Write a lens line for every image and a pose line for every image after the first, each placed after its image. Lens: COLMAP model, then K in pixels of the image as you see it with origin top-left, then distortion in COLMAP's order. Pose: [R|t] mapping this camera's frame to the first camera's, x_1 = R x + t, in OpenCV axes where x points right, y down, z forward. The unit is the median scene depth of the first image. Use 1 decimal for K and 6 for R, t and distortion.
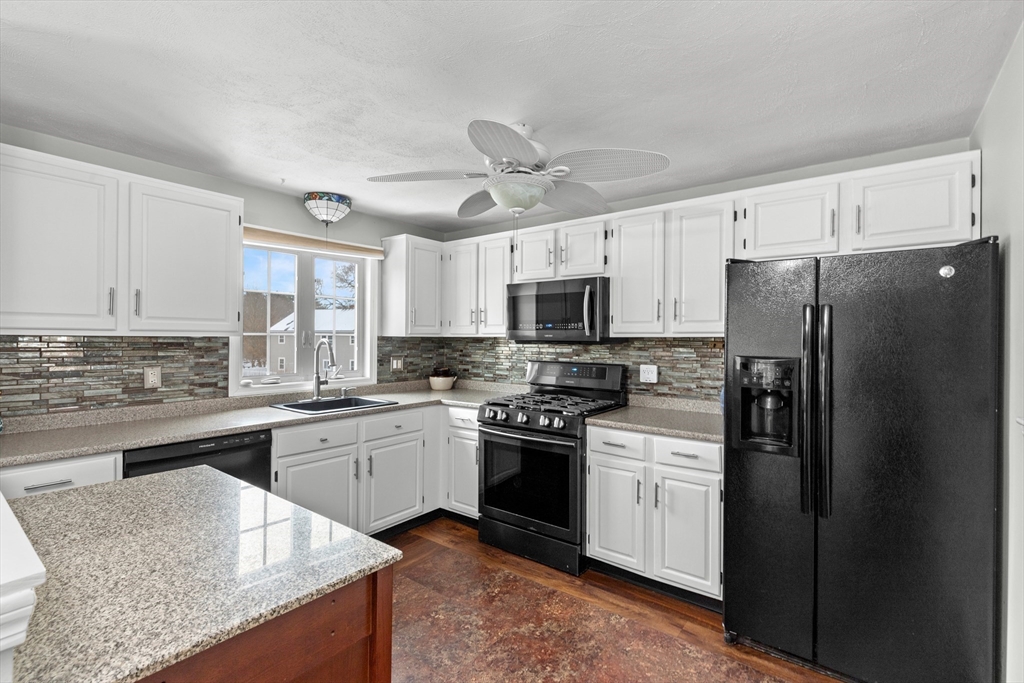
lens RADIAL K [[468.8, 0, 513.3], [0, 468.8, 349.3], [0, 0, 1]] dist [0.000534, 0.000016]
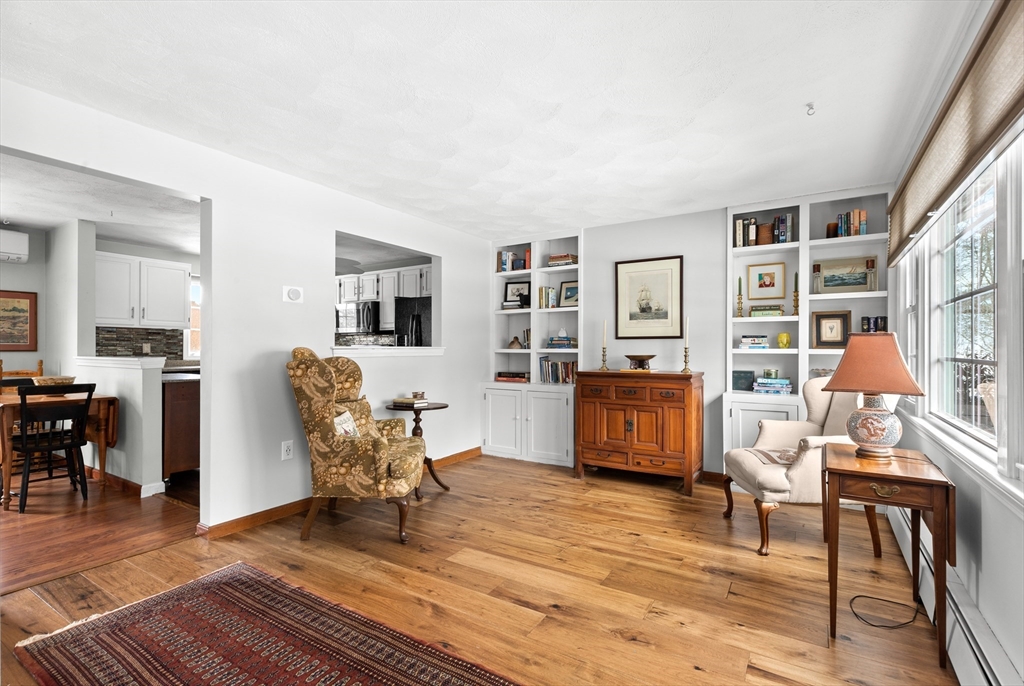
lens RADIAL K [[468.8, 0, 513.3], [0, 468.8, 350.8], [0, 0, 1]] dist [0.000534, 0.000016]
pose [[0.995568, -0.004507, 0.093932, 0.622845], [0.005963, 0.999866, -0.015225, 0.103027], [-0.093851, 0.015718, 0.995462, -1.151228]]
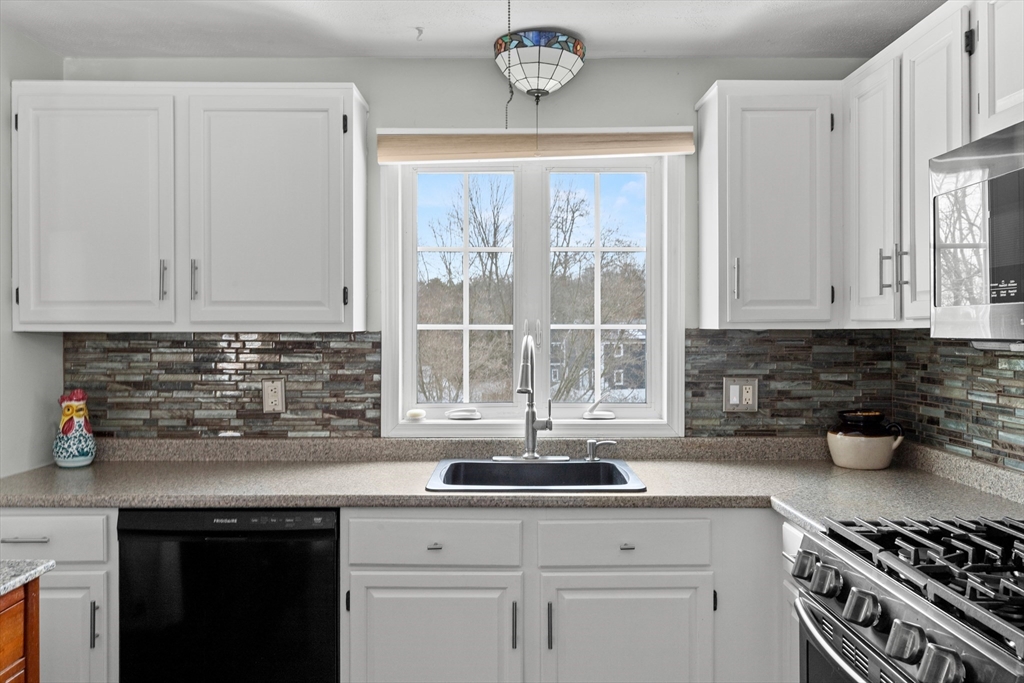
lens RADIAL K [[825.8, 0, 512.0], [0, 825.8, 341.5], [0, 0, 1]] dist [0.004297, 0.000274]
pose [[0.612826, 0.004035, -0.790208, 0.289966], [-0.015310, 0.999860, -0.006768, -0.011026], [0.790070, 0.016246, 0.612802, 0.513931]]
